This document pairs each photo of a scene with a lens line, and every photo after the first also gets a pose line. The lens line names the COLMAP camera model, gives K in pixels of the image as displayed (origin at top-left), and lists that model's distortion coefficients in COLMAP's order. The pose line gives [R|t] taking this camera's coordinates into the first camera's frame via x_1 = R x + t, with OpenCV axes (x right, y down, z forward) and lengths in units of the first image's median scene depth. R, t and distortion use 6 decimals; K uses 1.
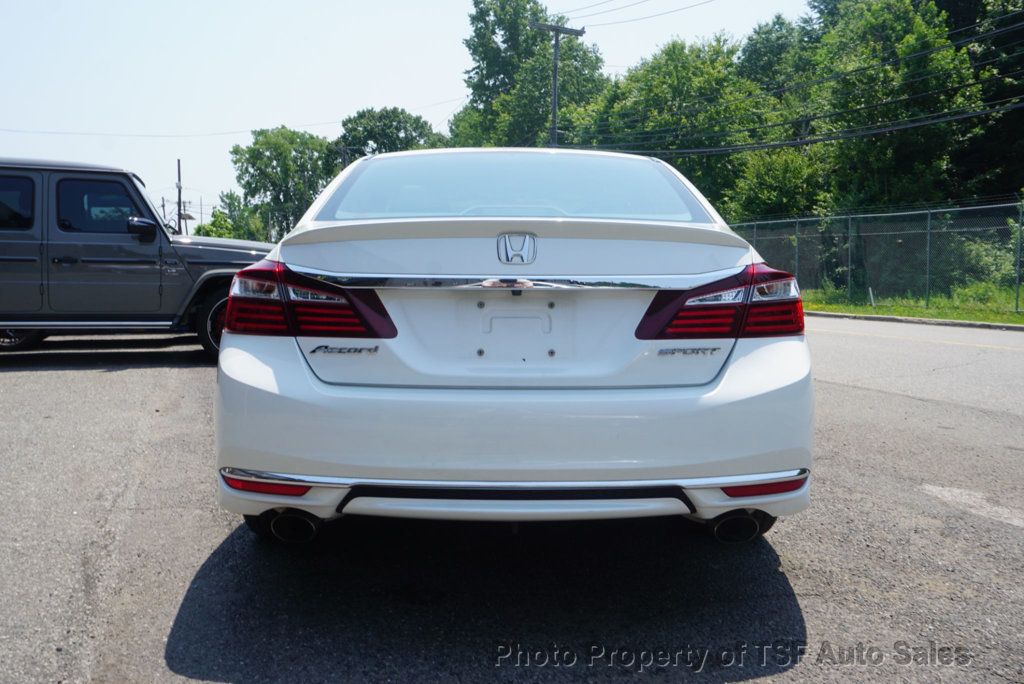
lens RADIAL K [[906.6, 0, 516.4], [0, 906.6, 339.5], [0, 0, 1]] dist [-0.015400, -0.000882]
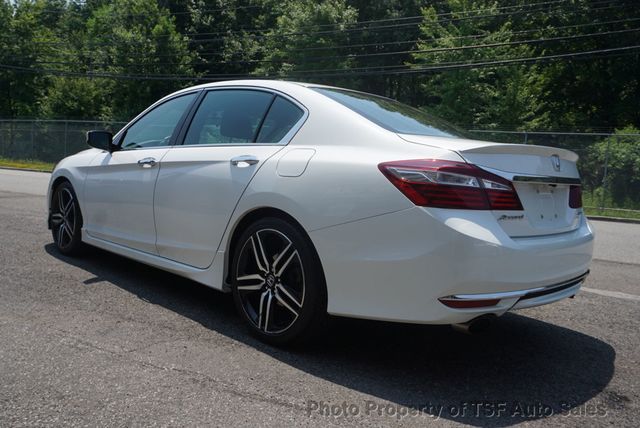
lens RADIAL K [[511.7, 0, 323.7], [0, 511.7, 214.2], [0, 0, 1]] dist [-0.007483, -0.002556]
pose [[0.715707, -0.021652, 0.698065, -0.044964], [-0.007910, 0.999204, 0.039103, -0.001191], [-0.698356, -0.033508, 0.714966, 0.022308]]
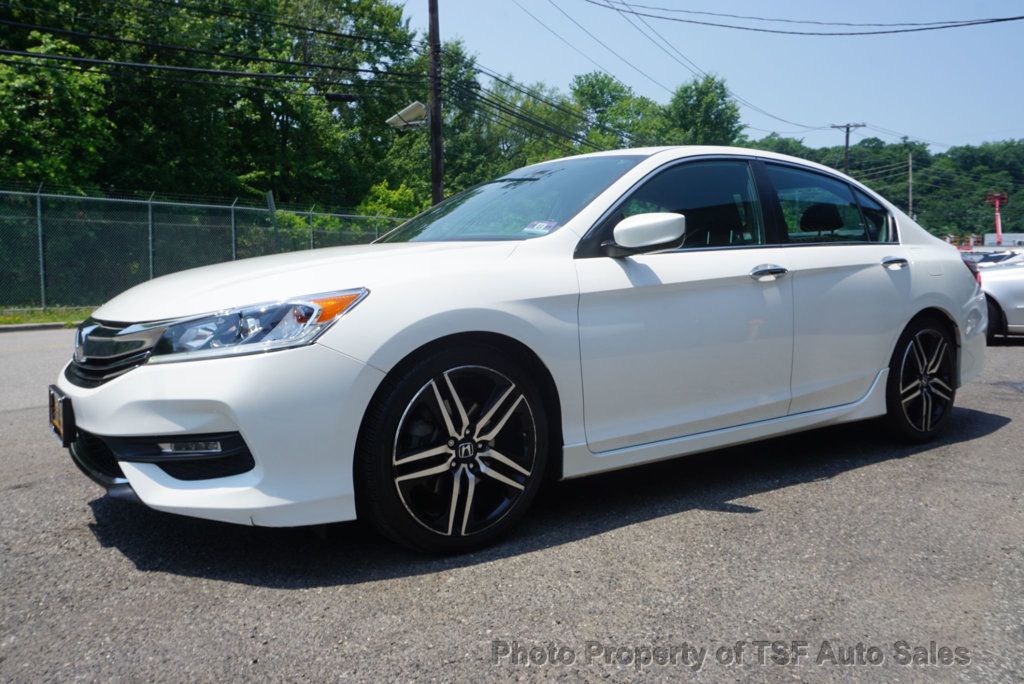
lens RADIAL K [[789.8, 0, 510.0], [0, 789.8, 341.1], [0, 0, 1]] dist [-0.035025, 0.026327]
pose [[-0.542012, -0.074537, 0.837058, -0.185187], [0.061785, 0.989829, 0.128148, -0.098507], [-0.838096, 0.121175, -0.531894, 1.446977]]
